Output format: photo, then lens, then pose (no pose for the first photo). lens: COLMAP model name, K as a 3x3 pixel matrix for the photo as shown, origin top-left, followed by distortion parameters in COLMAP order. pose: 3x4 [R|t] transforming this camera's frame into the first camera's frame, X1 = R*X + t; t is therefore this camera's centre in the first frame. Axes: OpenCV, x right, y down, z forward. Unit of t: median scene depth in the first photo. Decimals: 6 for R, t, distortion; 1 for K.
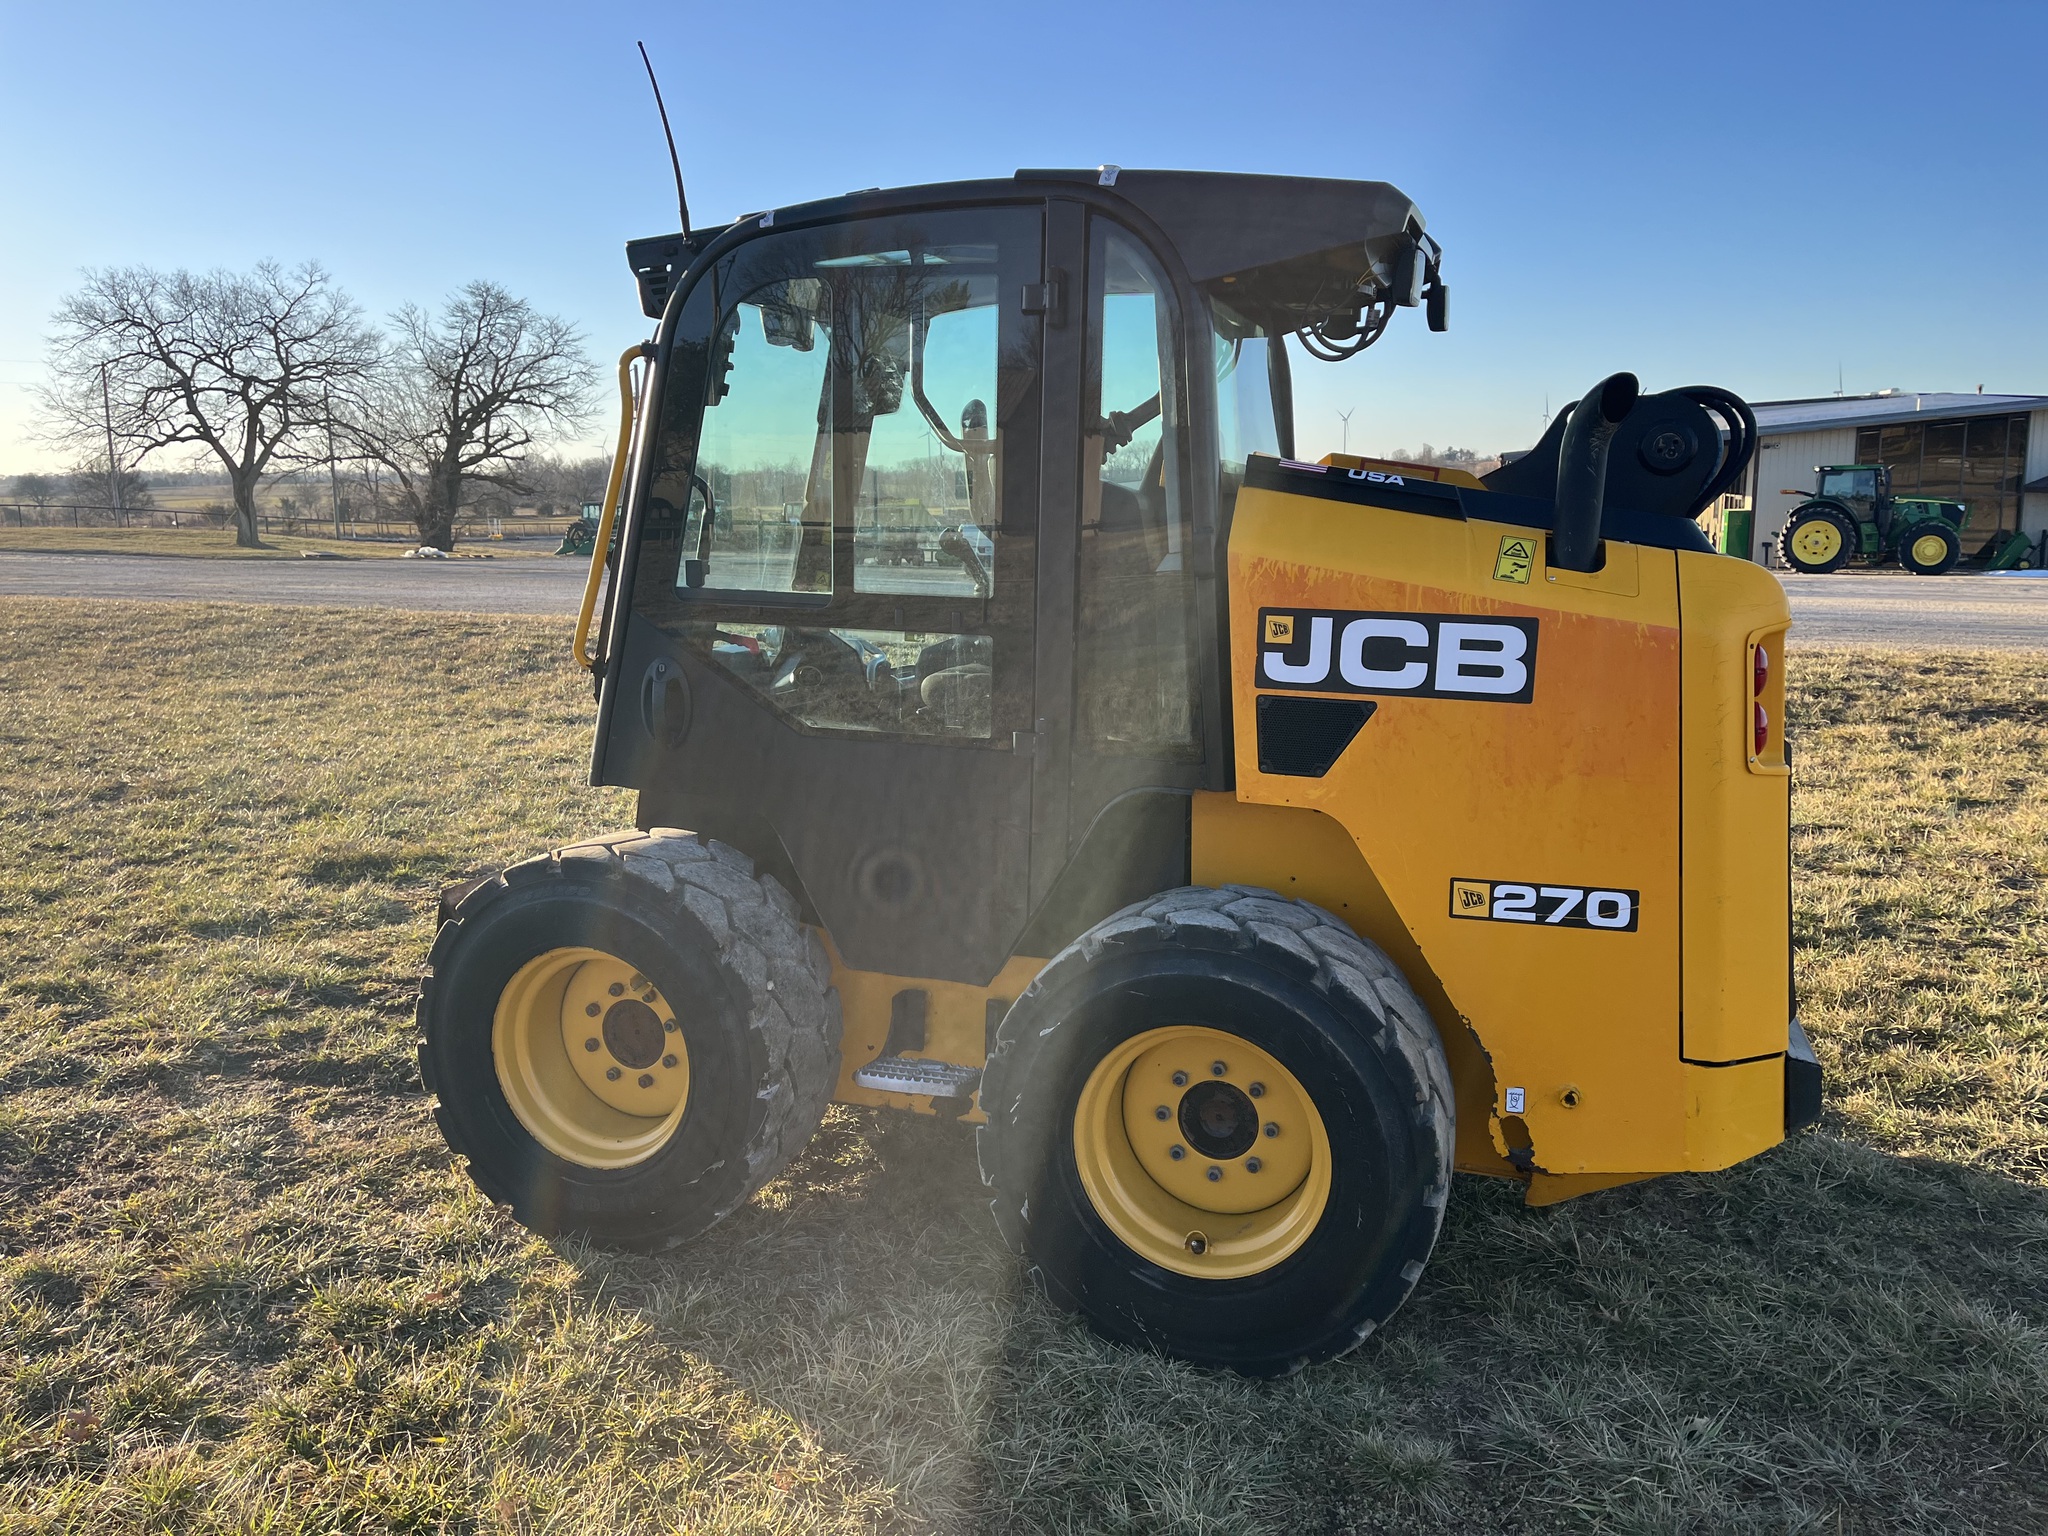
lens RADIAL K [[1550.5, 0, 1028.5], [0, 1550.5, 756.9], [0, 0, 1]] dist [0.045051, -0.055478]
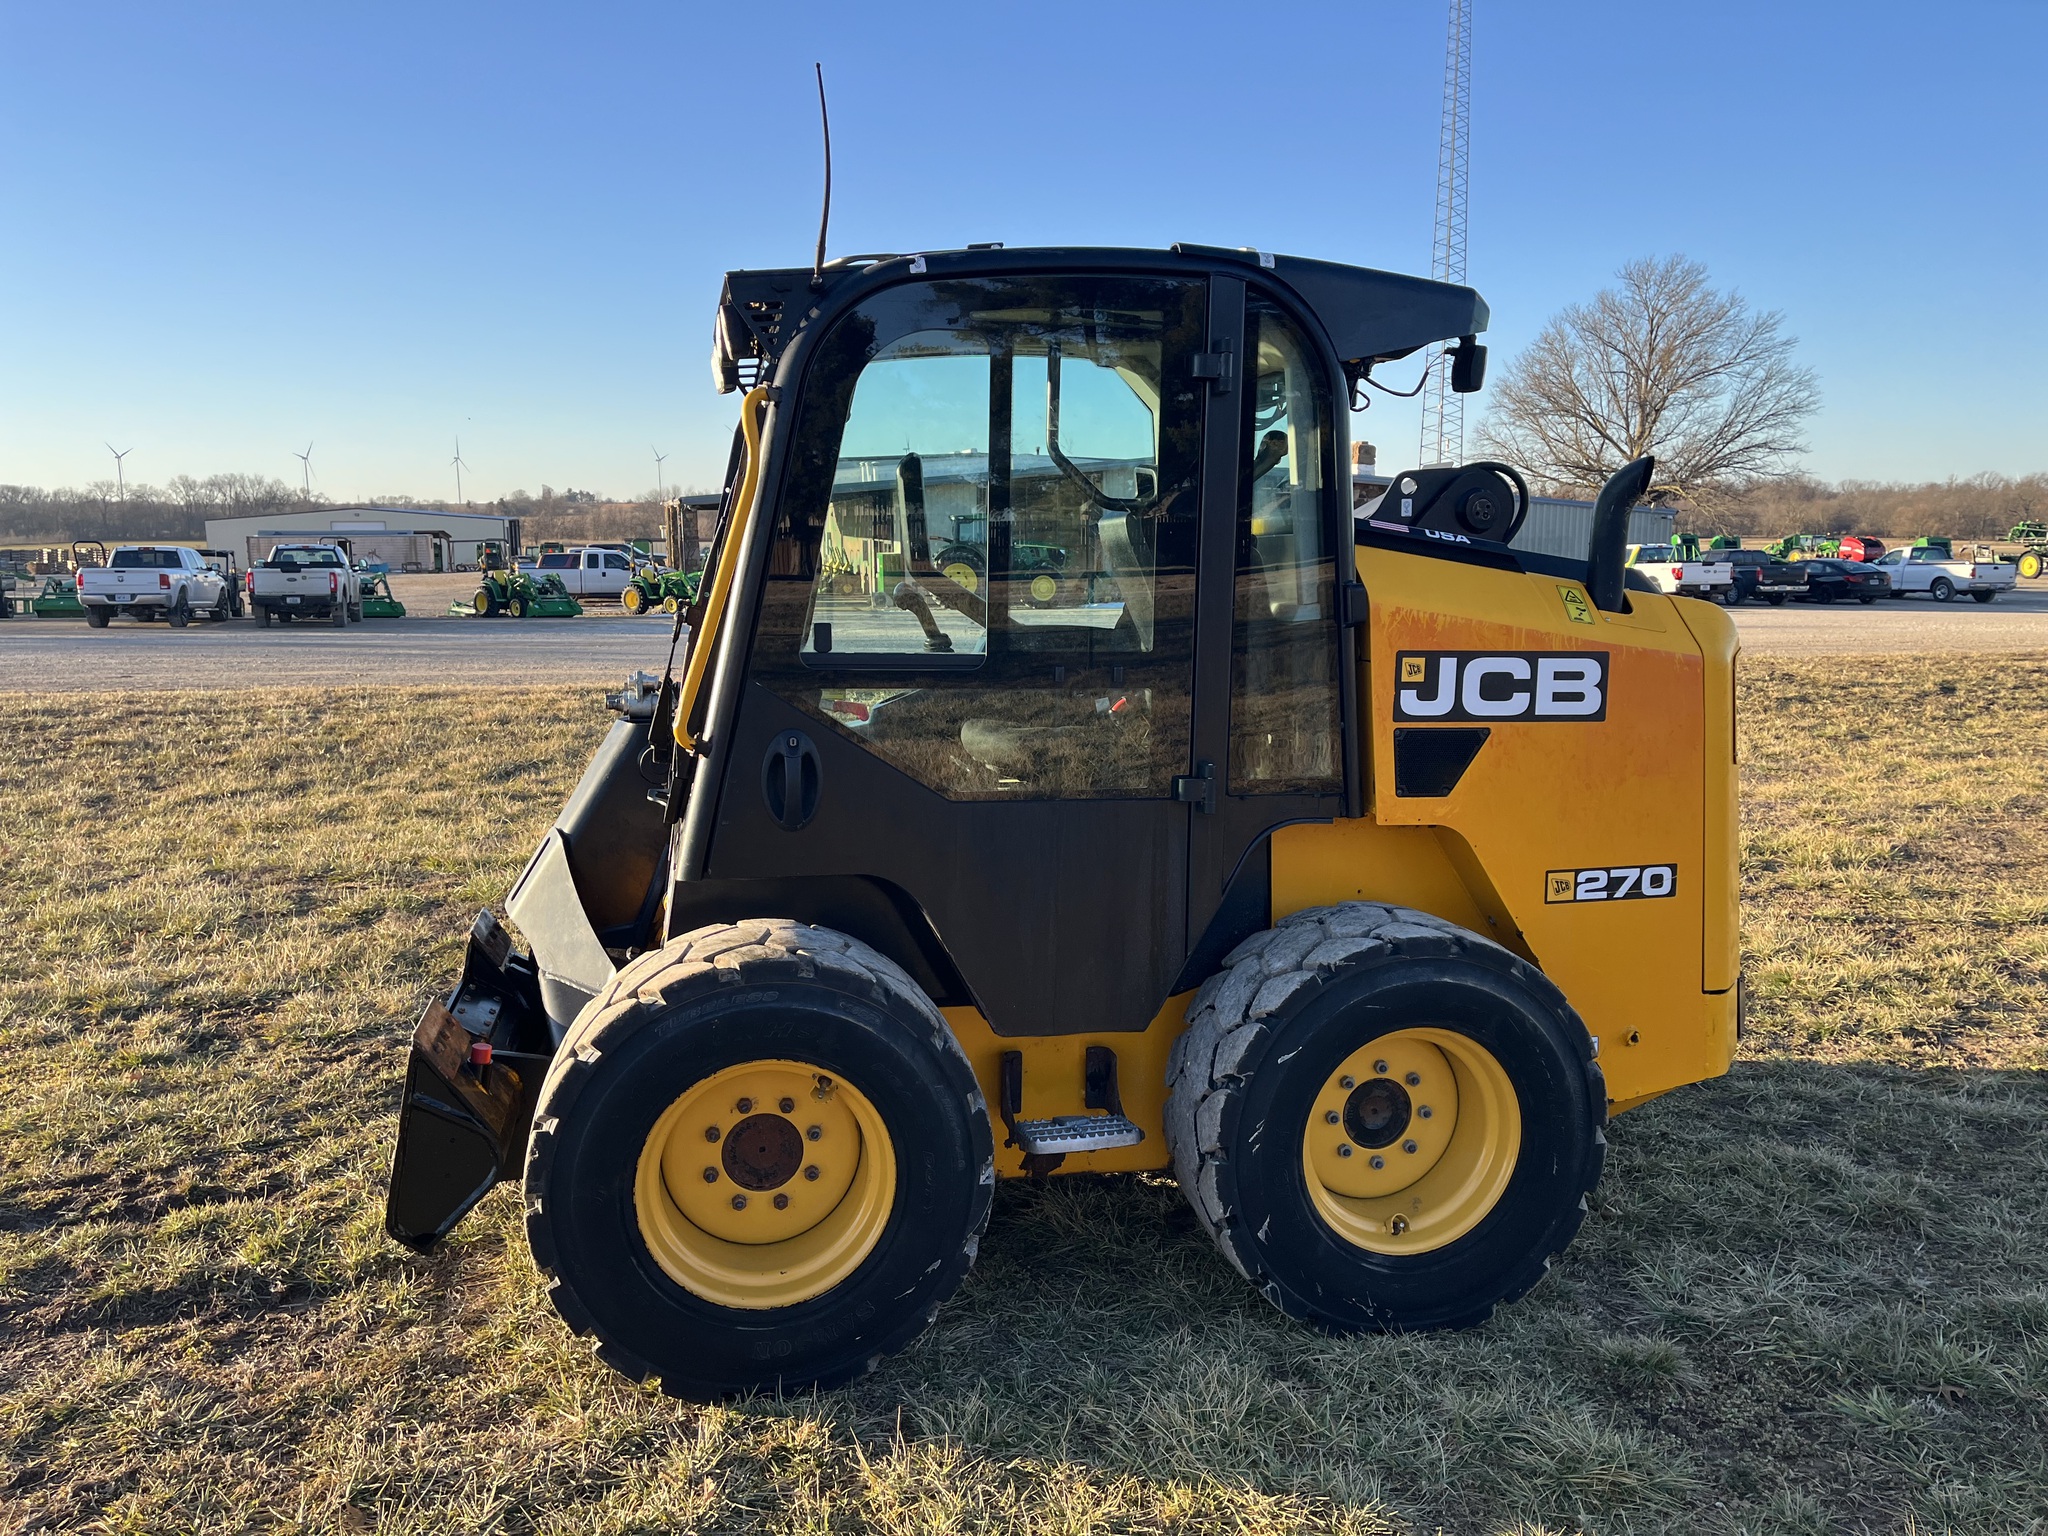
lens RADIAL K [[1550.5, 0, 1028.5], [0, 1550.5, 756.9], [0, 0, 1]] dist [0.045051, -0.055478]
pose [[0.853402, -0.069701, 0.516571, -0.672638], [0.082986, 0.996547, -0.002632, -0.038919], [-0.514604, 0.045114, 0.856240, 0.173557]]
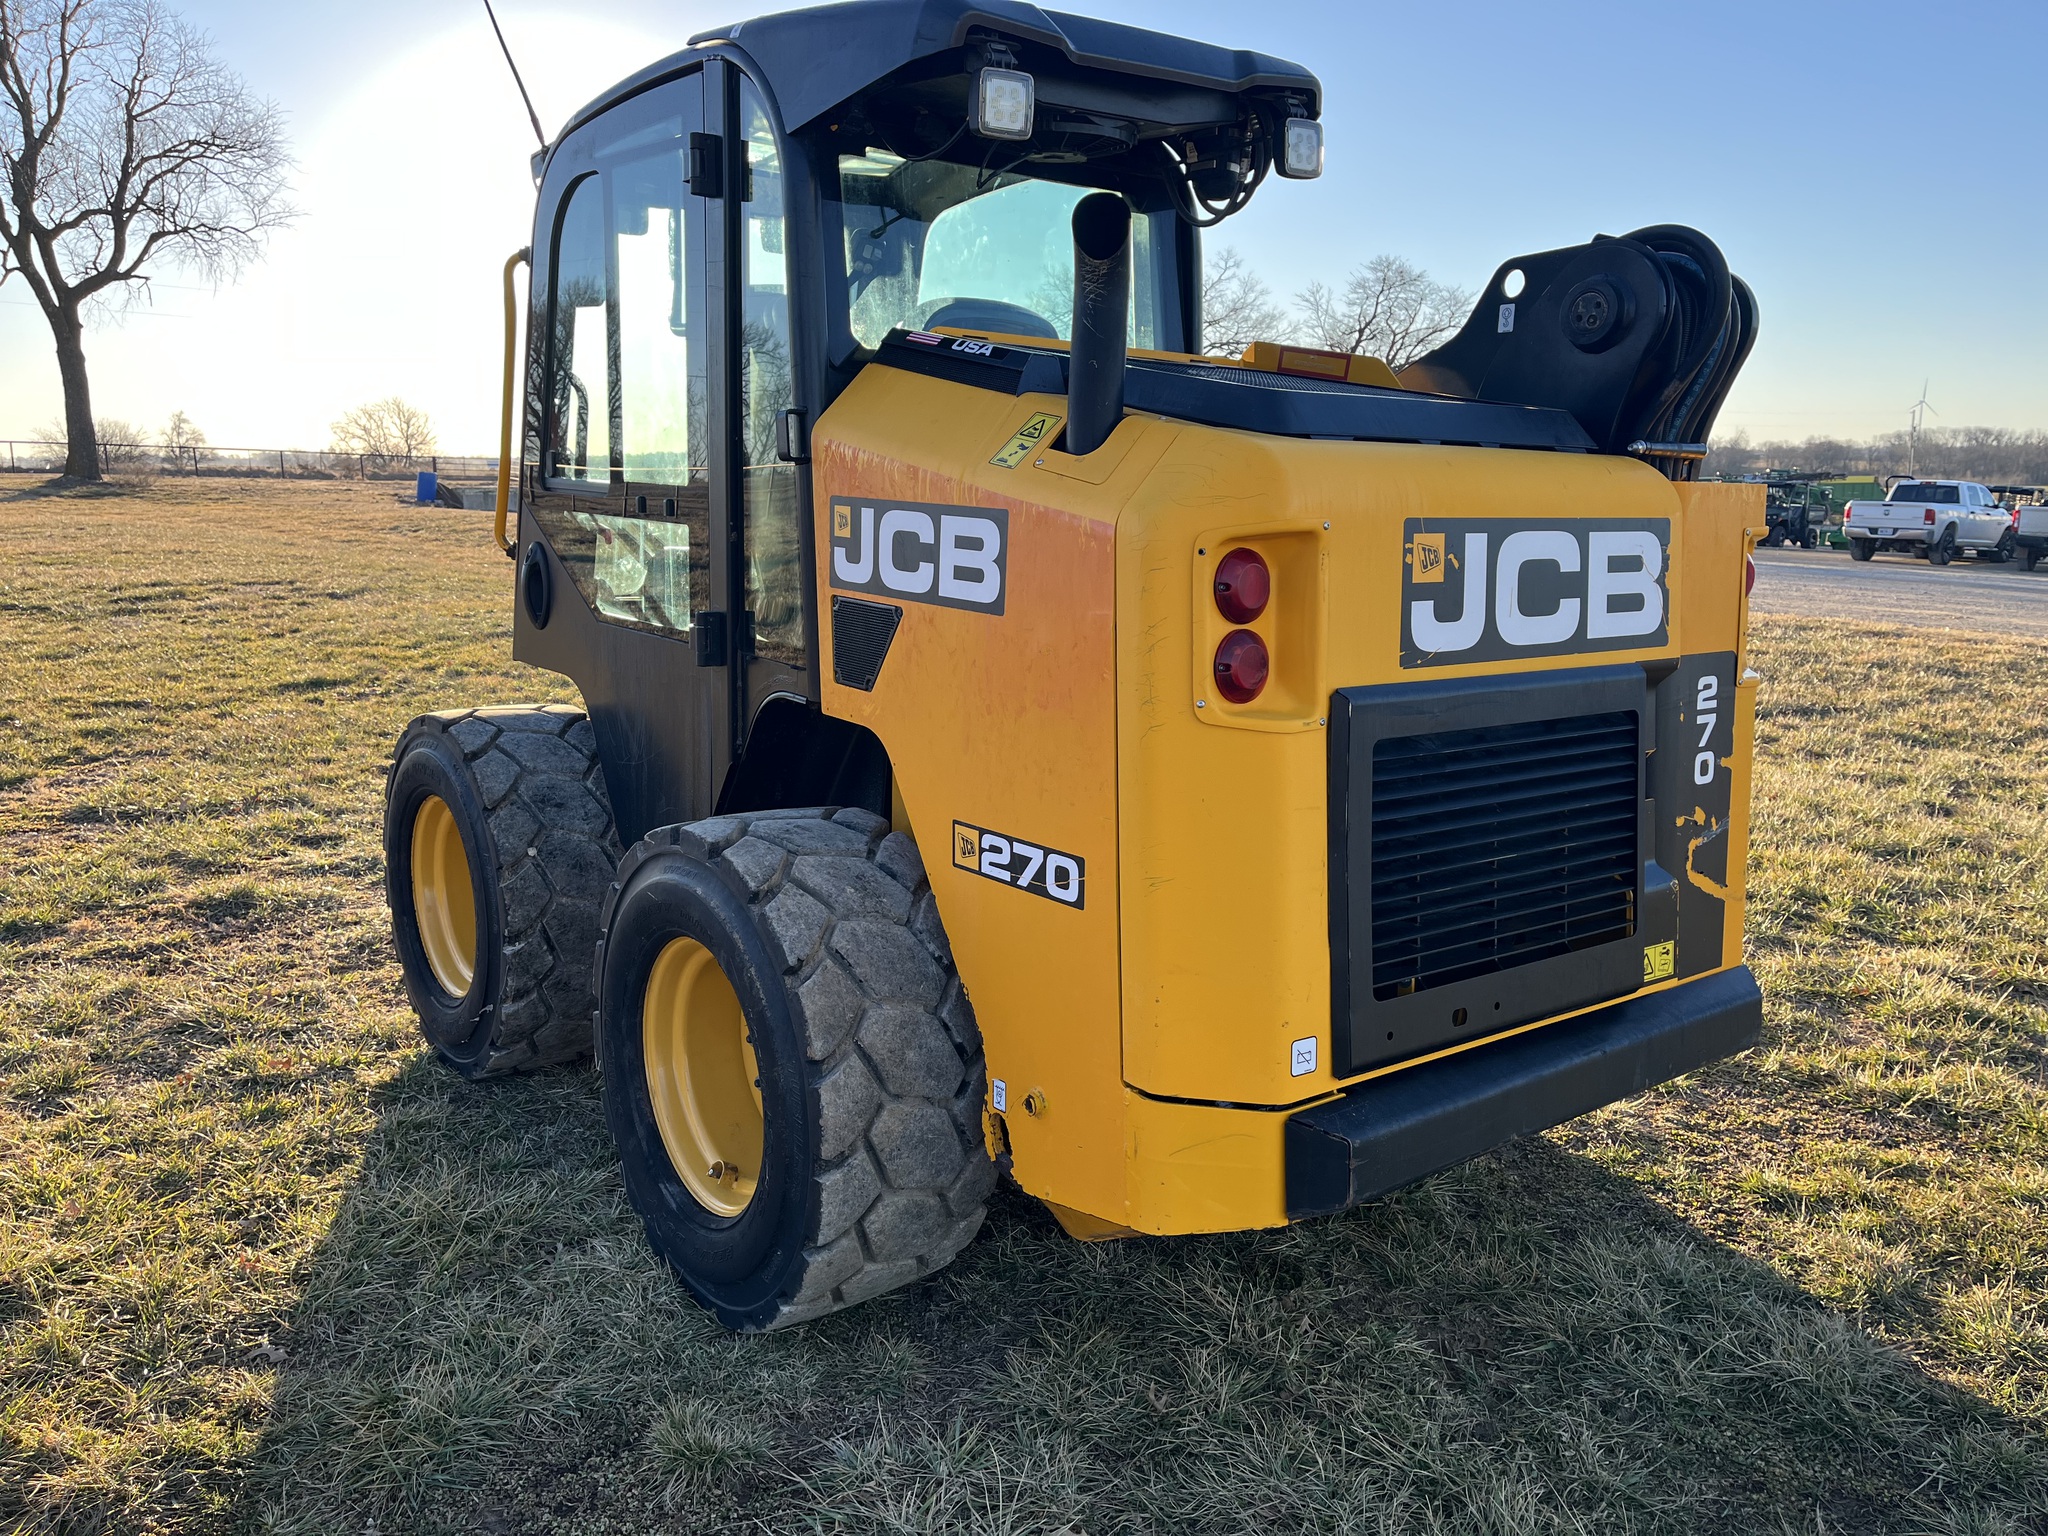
lens RADIAL K [[1551.8, 0, 1024.0], [0, 1551.8, 768.0], [0, 0, 1]] dist [0.057540, -0.064592]
pose [[0.841139, 0.113742, -0.528724, 0.741091], [-0.102604, 0.993440, 0.050484, 0.002955], [0.530998, 0.011785, 0.847291, 0.298060]]
